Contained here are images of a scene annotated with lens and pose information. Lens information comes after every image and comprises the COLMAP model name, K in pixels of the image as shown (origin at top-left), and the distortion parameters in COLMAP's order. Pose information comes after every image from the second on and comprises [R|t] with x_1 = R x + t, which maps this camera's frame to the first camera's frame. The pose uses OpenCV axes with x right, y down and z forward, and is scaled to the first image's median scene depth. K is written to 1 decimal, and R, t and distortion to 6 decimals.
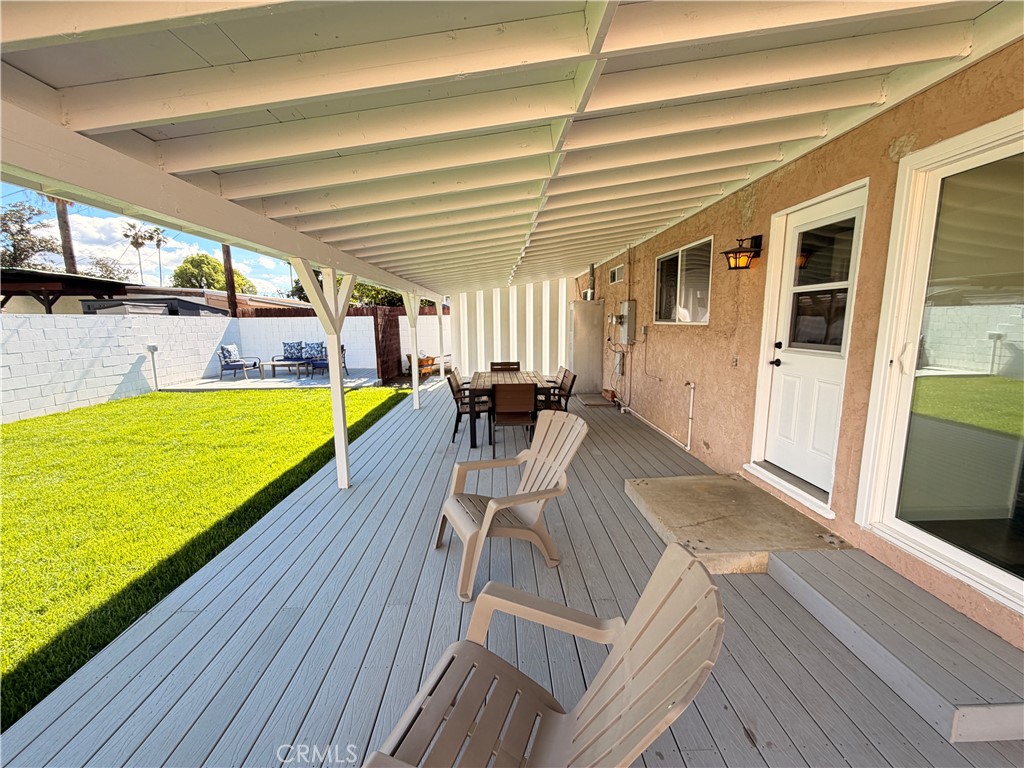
lens RADIAL K [[406.7, 0, 510.8], [0, 406.7, 385.4], [0, 0, 1]] dist [-0.000188, 0.000117]
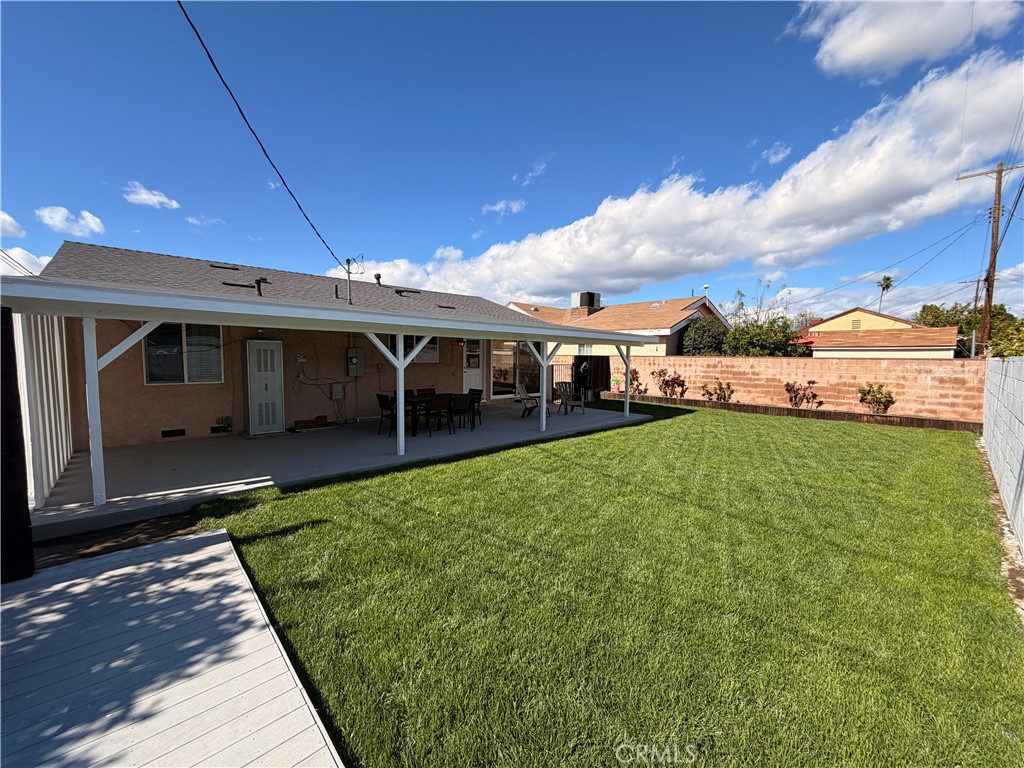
lens RADIAL K [[406.7, 0, 509.2], [0, 406.7, 382.5], [0, 0, 1]] dist [-0.000188, 0.000117]
pose [[-0.647332, -0.045836, 0.760829, -0.913604], [0.114054, 0.981127, 0.156148, -0.185765], [-0.753627, 0.187855, -0.629887, 1.138983]]
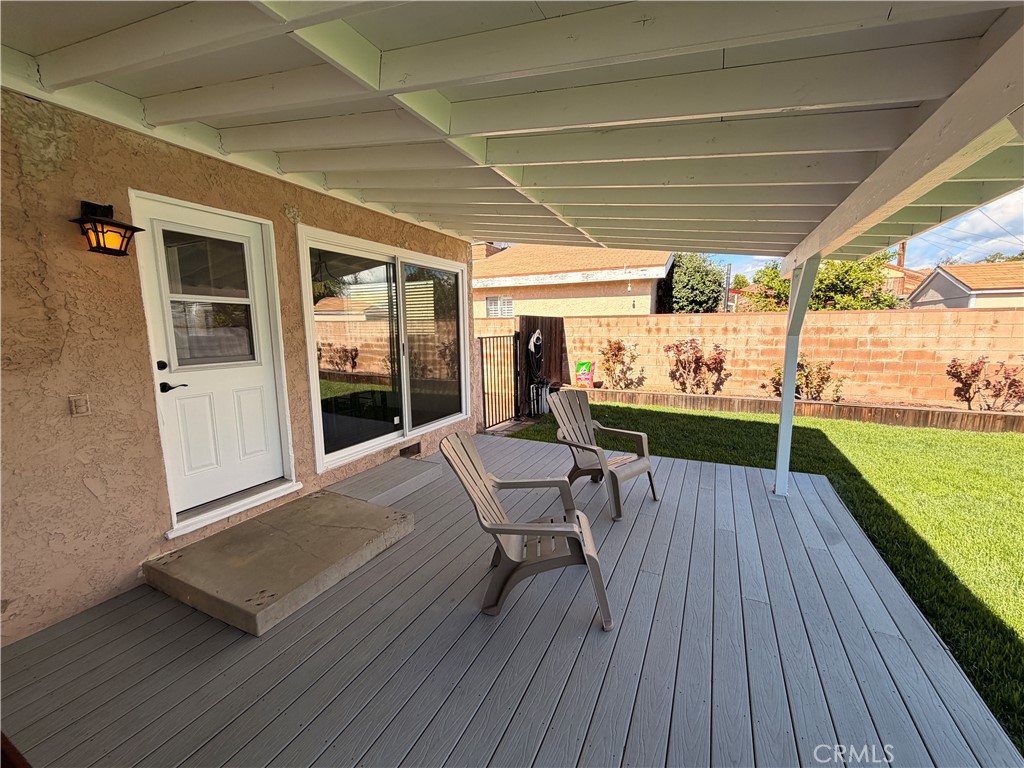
lens RADIAL K [[406.7, 0, 510.4], [0, 406.7, 386.4], [0, 0, 1]] dist [-0.000188, 0.000117]
pose [[-0.878263, -0.049272, 0.475632, -0.112788], [0.094271, 0.957314, 0.273245, -0.077991], [-0.468793, 0.284819, -0.836129, 0.499550]]
